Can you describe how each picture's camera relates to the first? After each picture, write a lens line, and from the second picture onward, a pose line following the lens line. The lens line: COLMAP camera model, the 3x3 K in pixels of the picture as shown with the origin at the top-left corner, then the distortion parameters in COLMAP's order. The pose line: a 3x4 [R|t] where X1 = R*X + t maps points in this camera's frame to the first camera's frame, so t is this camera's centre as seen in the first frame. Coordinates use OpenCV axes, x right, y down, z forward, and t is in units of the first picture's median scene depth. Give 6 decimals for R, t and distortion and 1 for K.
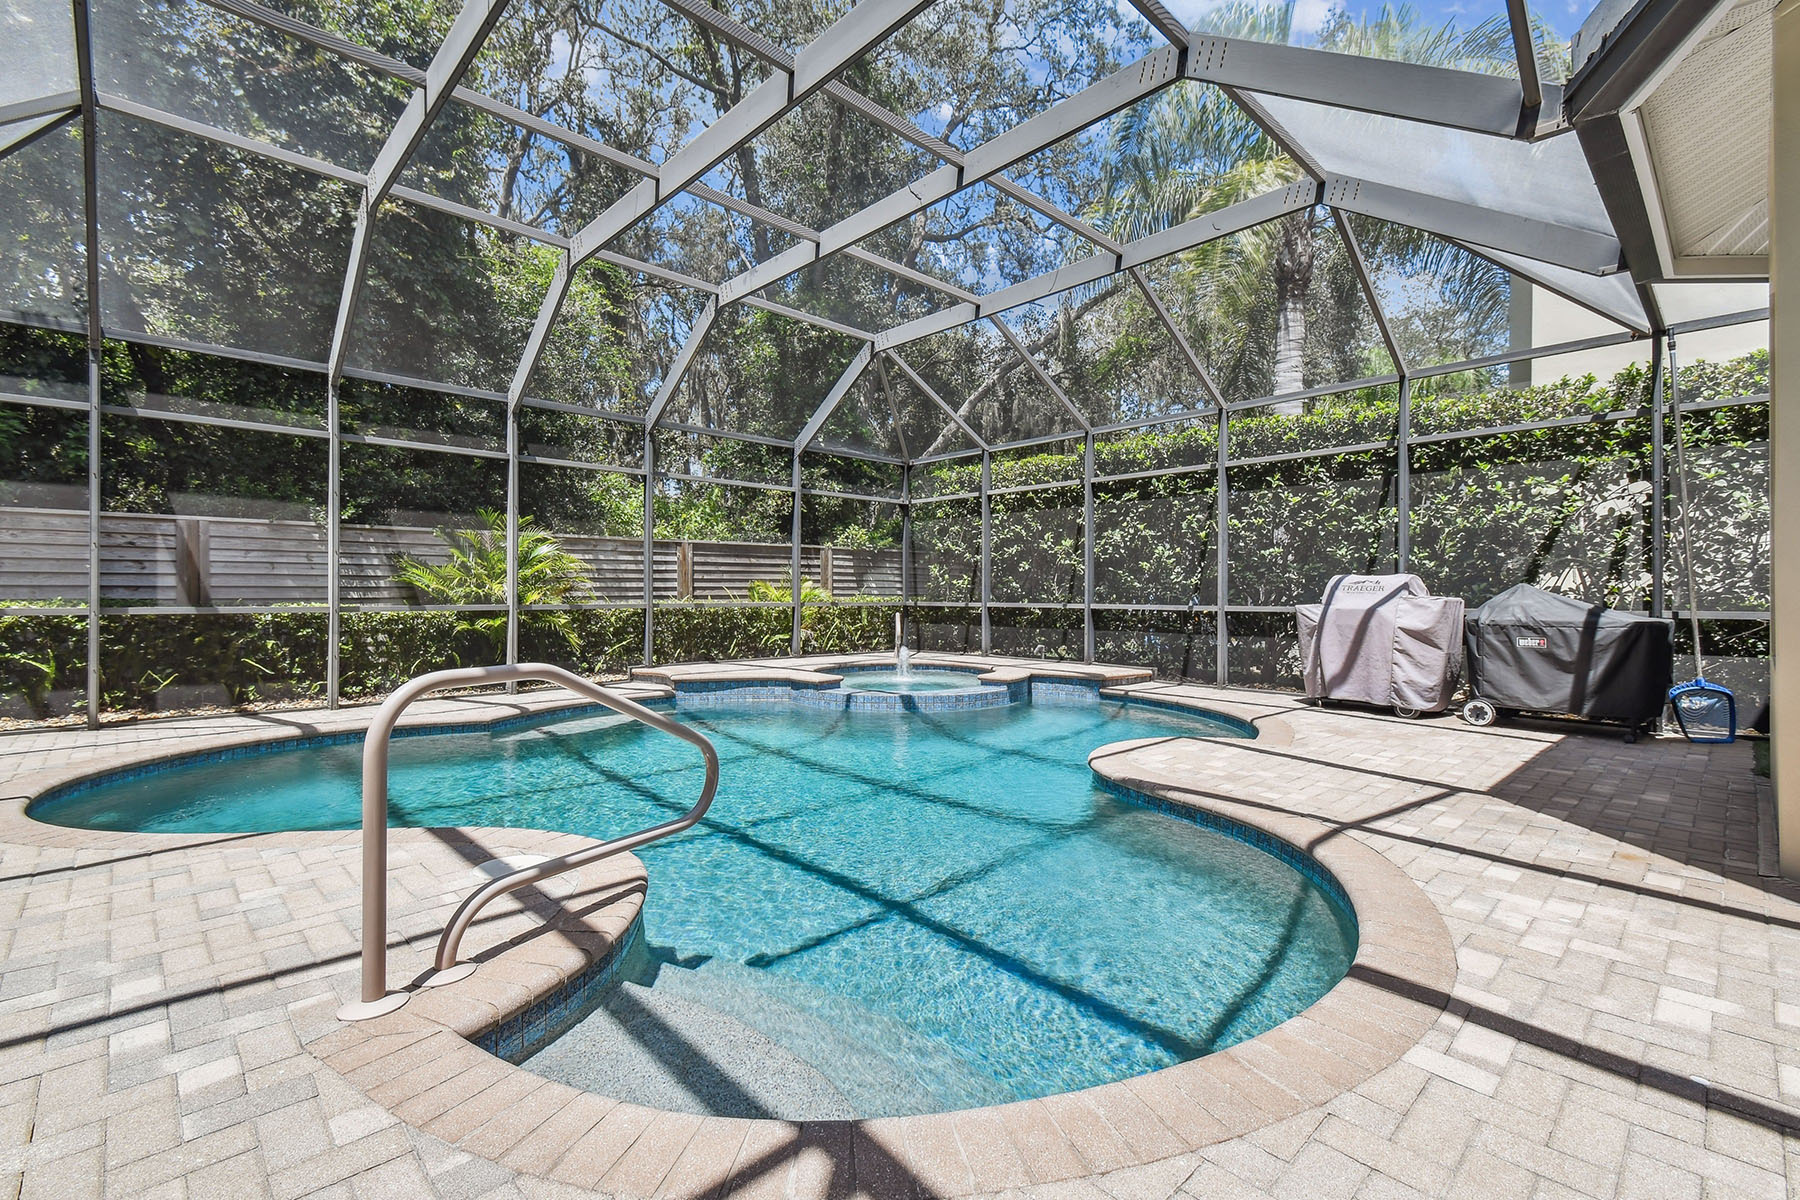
lens RADIAL K [[802.7, 0, 900.0], [0, 802.7, 600.0], [0, 0, 1]] dist [0.043848, -0.021567]
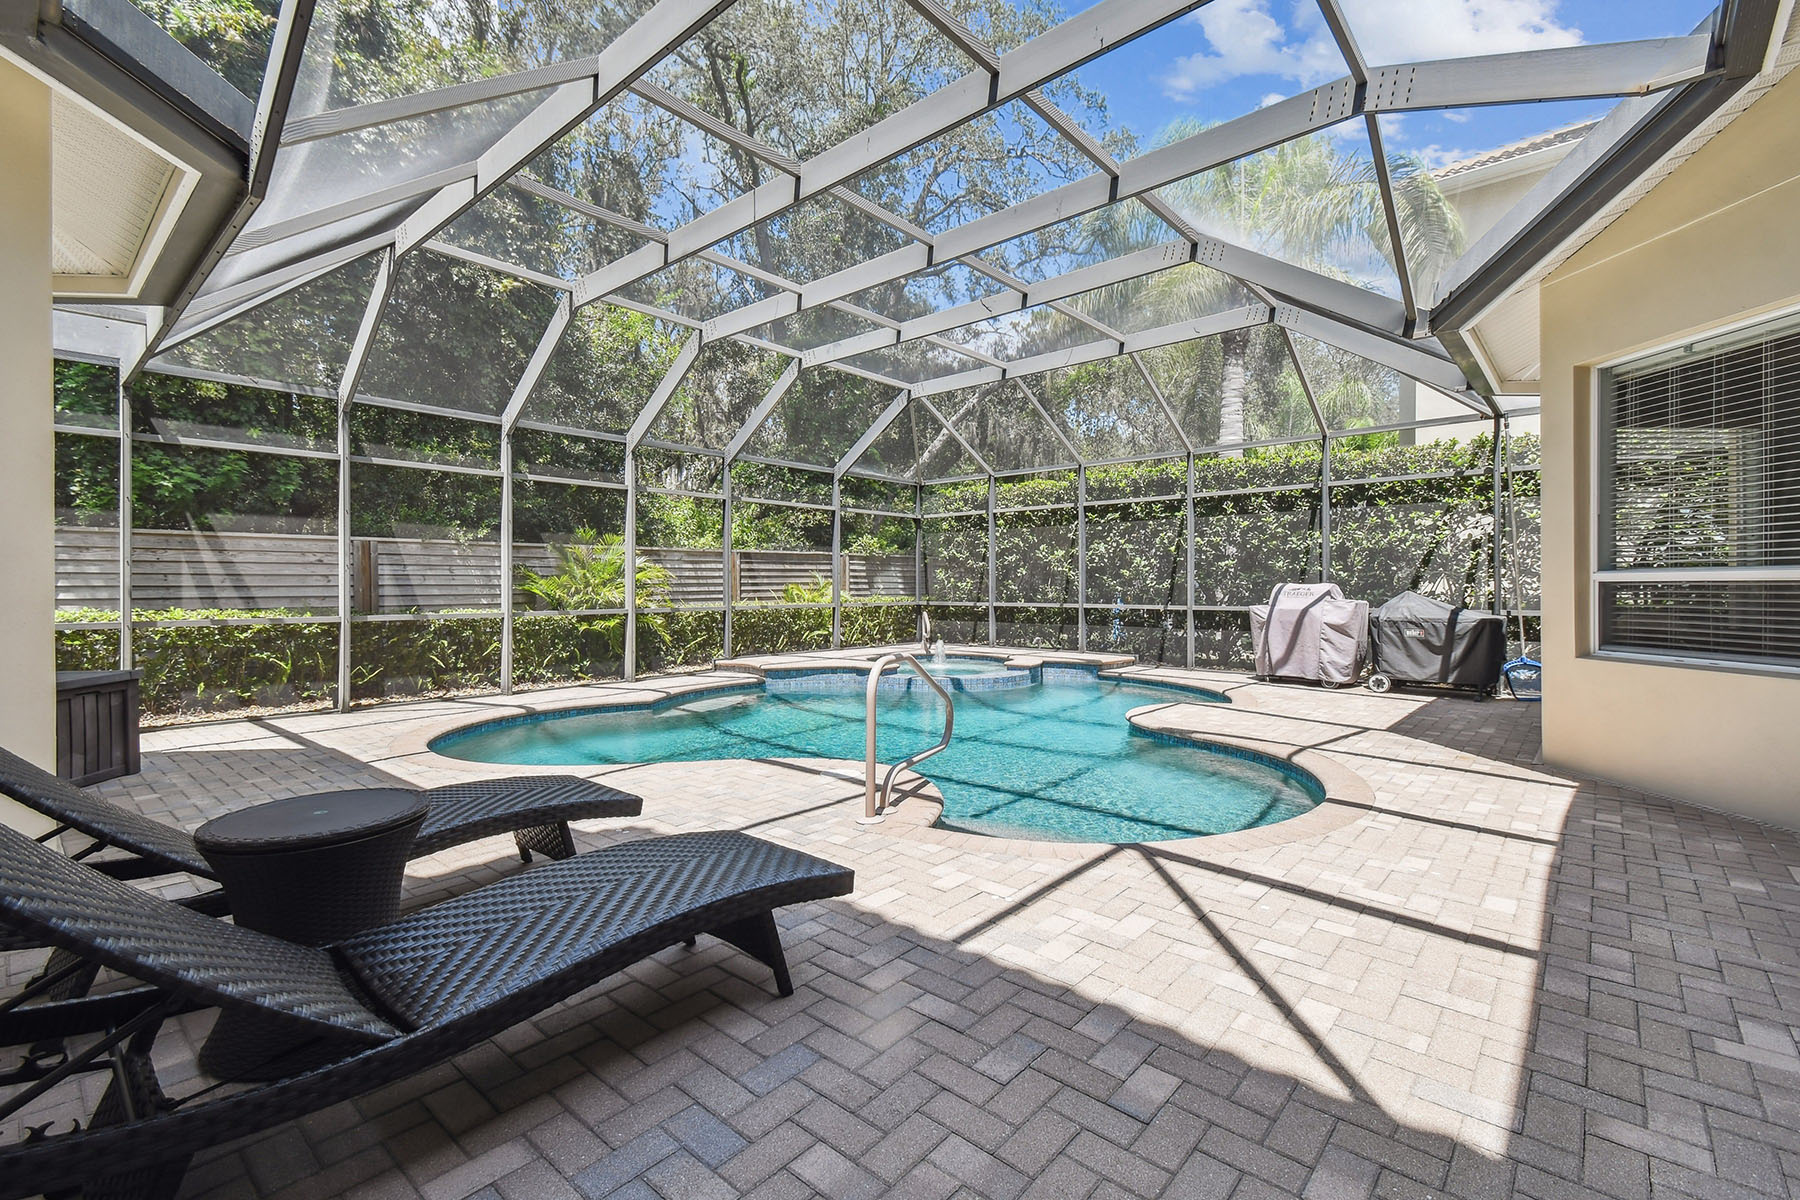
lens RADIAL K [[796.4, 0, 903.6], [0, 796.4, 595.4], [0, 0, 1]] dist [0.035263, -0.010931]
pose [[0.996064, -0.005089, 0.088486, -0.179909], [0.004739, 0.999980, 0.004164, -0.017908], [-0.088506, -0.003728, 0.996069, -0.242307]]
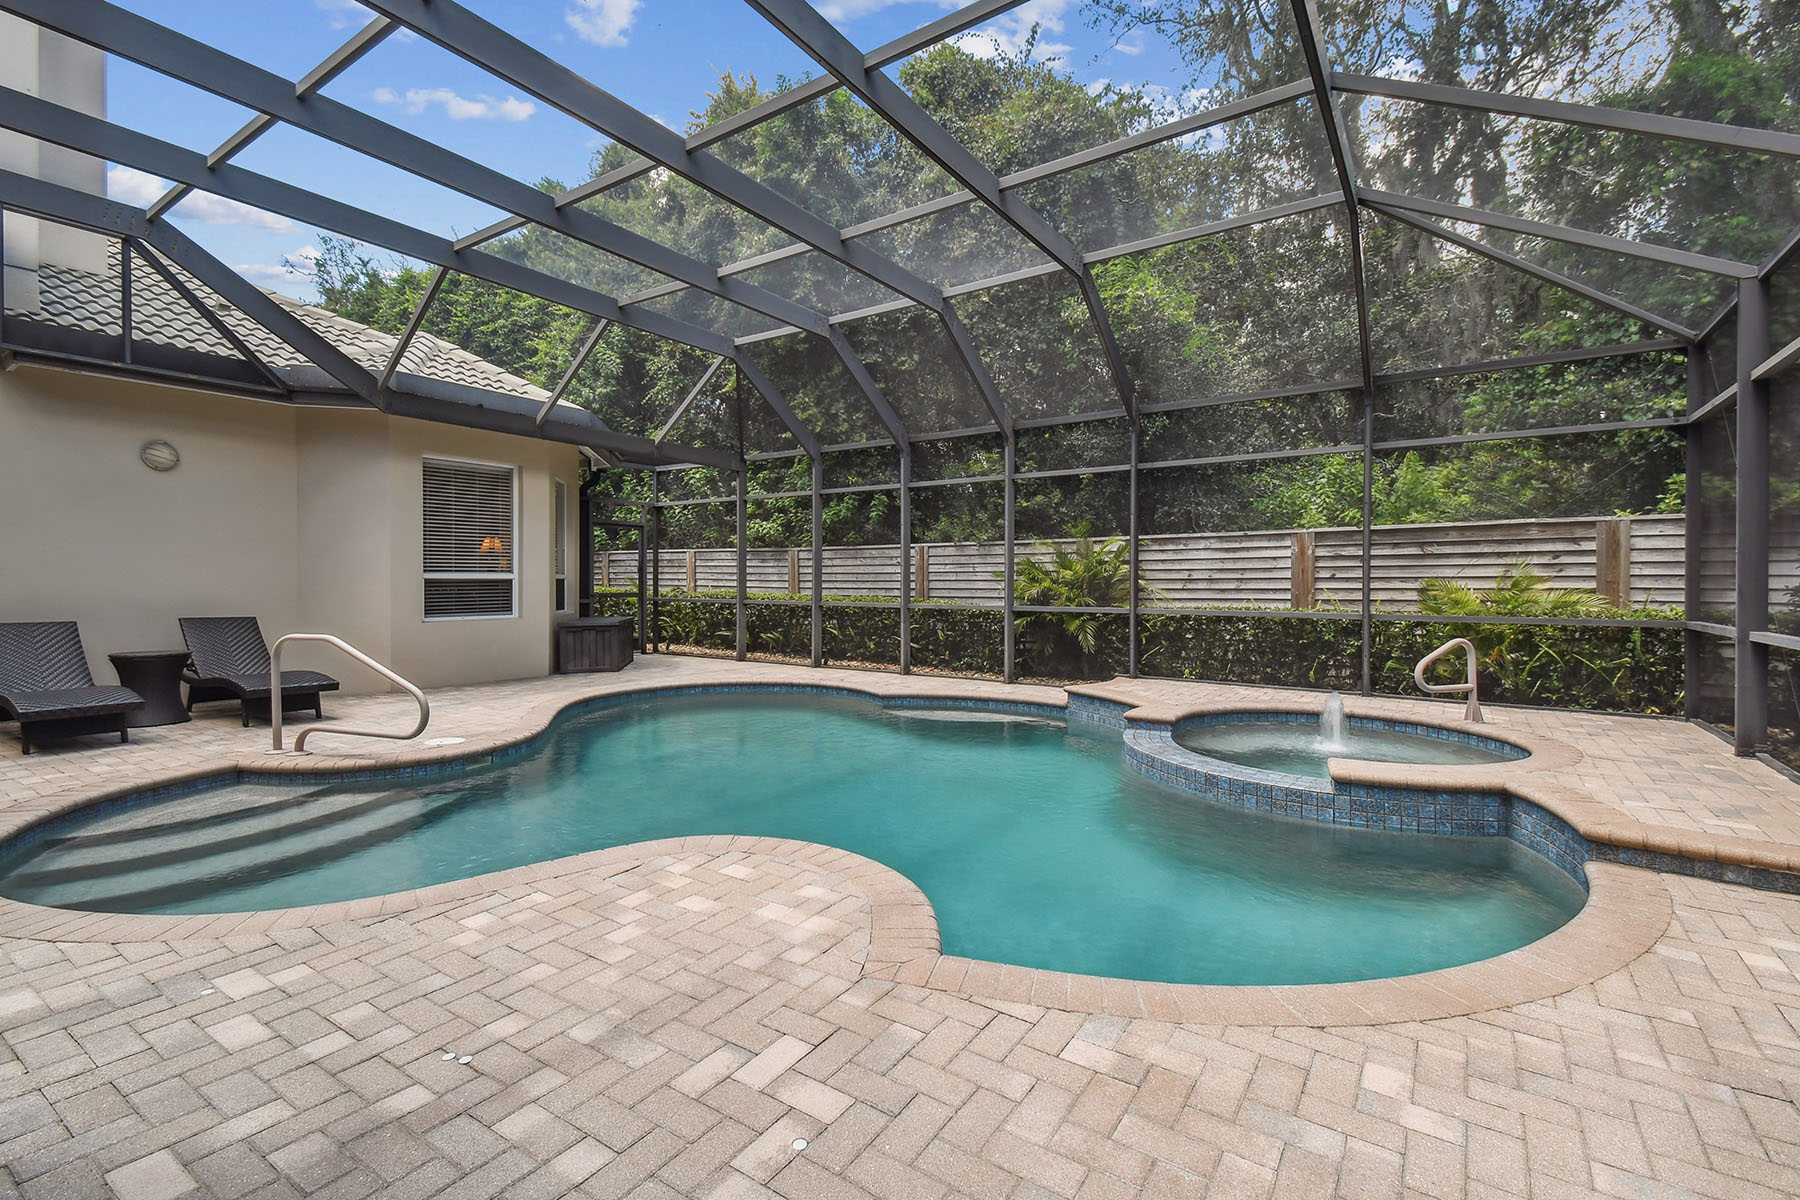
lens RADIAL K [[802.7, 0, 900.0], [0, 802.7, 600.0], [0, 0, 1]] dist [0.043848, -0.021567]
pose [[0.209736, 0.021260, -0.977527, 0.622720], [-0.007958, 0.999768, 0.020036, -0.024893], [0.977726, 0.003577, 0.209856, 0.625437]]
